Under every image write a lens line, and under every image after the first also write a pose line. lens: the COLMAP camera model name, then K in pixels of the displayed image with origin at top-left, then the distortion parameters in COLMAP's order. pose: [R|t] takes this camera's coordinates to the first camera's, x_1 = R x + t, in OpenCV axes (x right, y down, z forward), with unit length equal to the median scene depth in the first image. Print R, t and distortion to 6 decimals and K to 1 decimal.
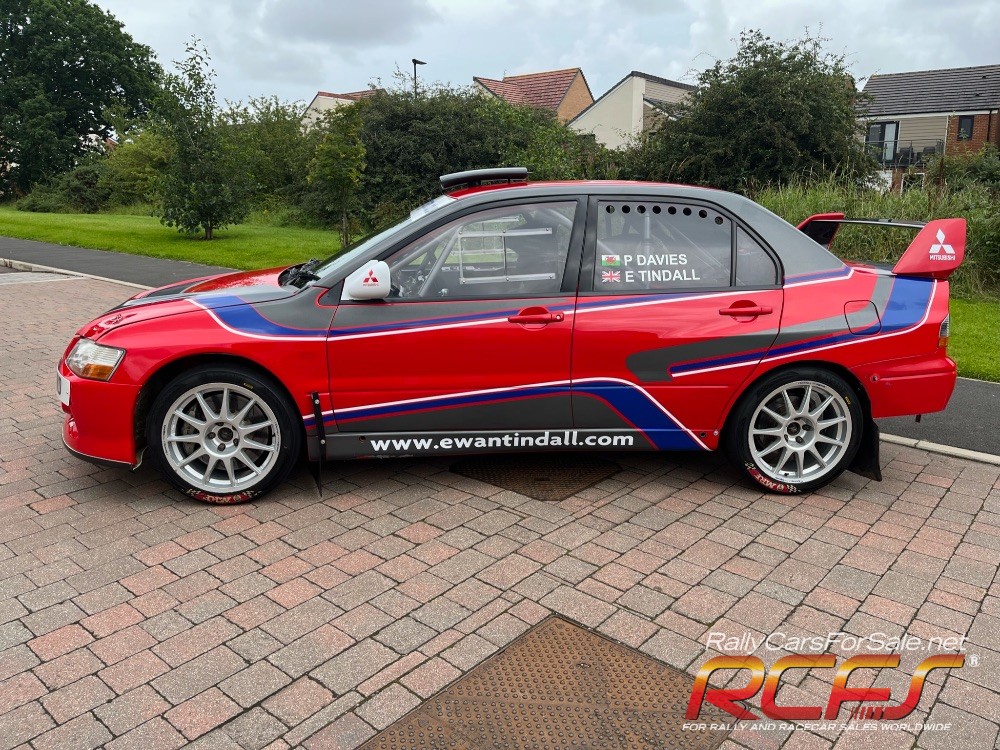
lens RADIAL K [[735.0, 0, 501.2], [0, 735.0, 361.5], [0, 0, 1]] dist [0.051254, -0.002708]
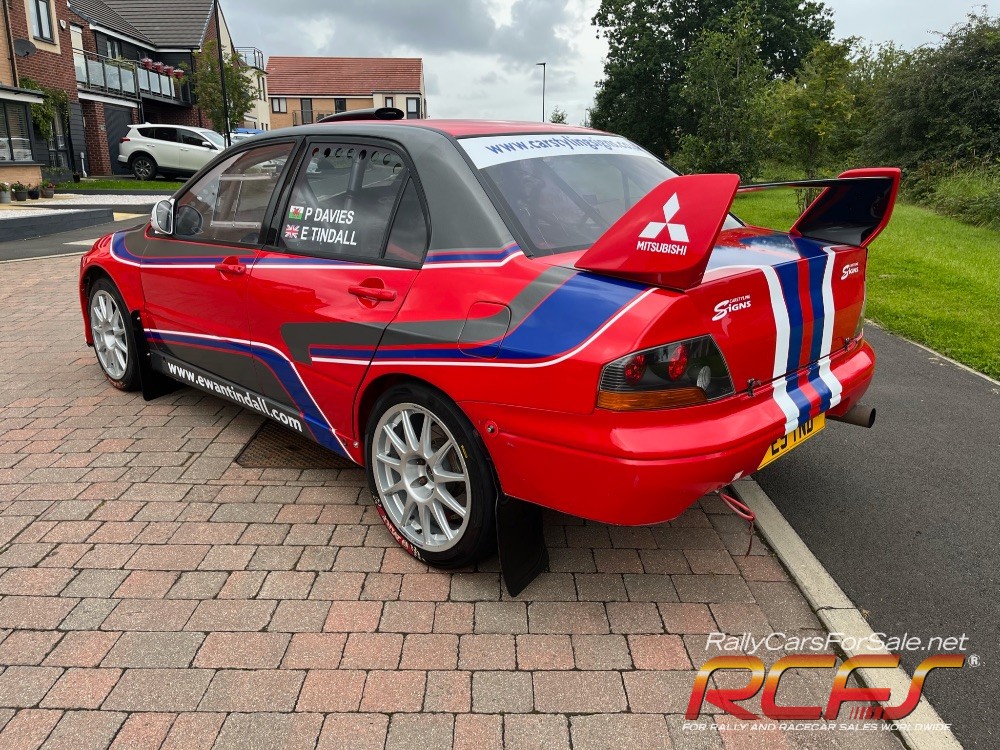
lens RADIAL K [[753.1, 0, 515.0], [0, 753.1, 367.8], [0, 0, 1]] dist [0.044843, -0.007446]
pose [[0.655070, 0.202614, -0.727895, 0.991098], [-0.162522, 0.978609, 0.126139, -0.113464], [0.737882, 0.035669, 0.673986, 0.603797]]
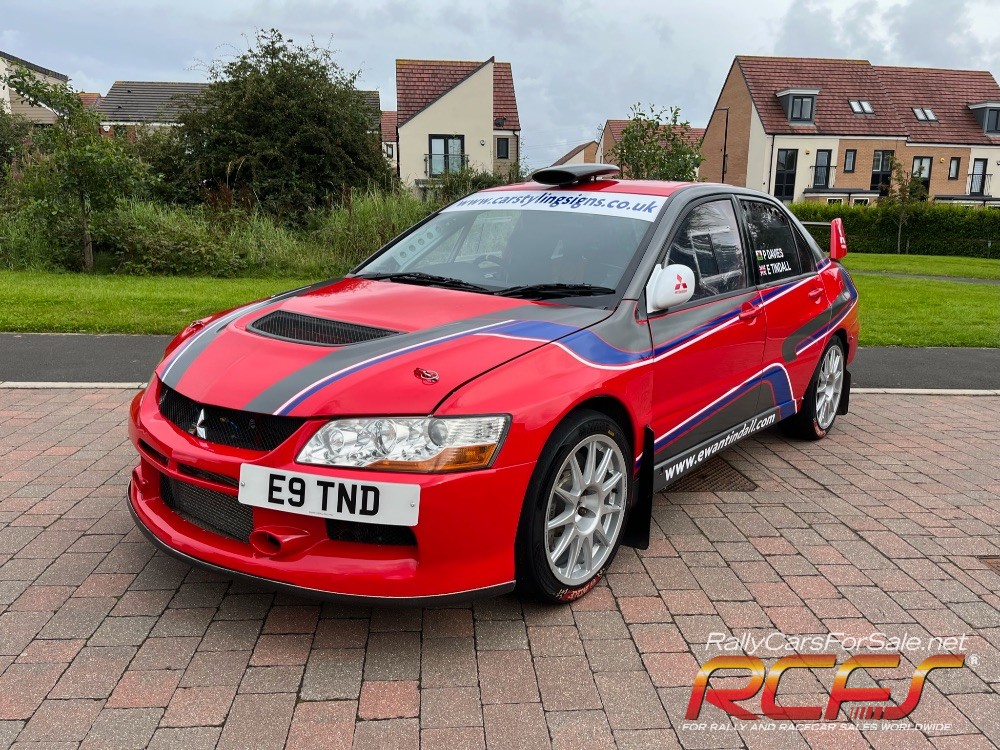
lens RADIAL K [[753.1, 0, 515.0], [0, 753.1, 367.8], [0, 0, 1]] dist [0.044843, -0.007446]
pose [[0.694697, -0.138230, 0.705896, -0.904226], [0.141809, 0.988420, 0.053995, -0.085565], [-0.705186, 0.062592, 0.706255, 0.477913]]
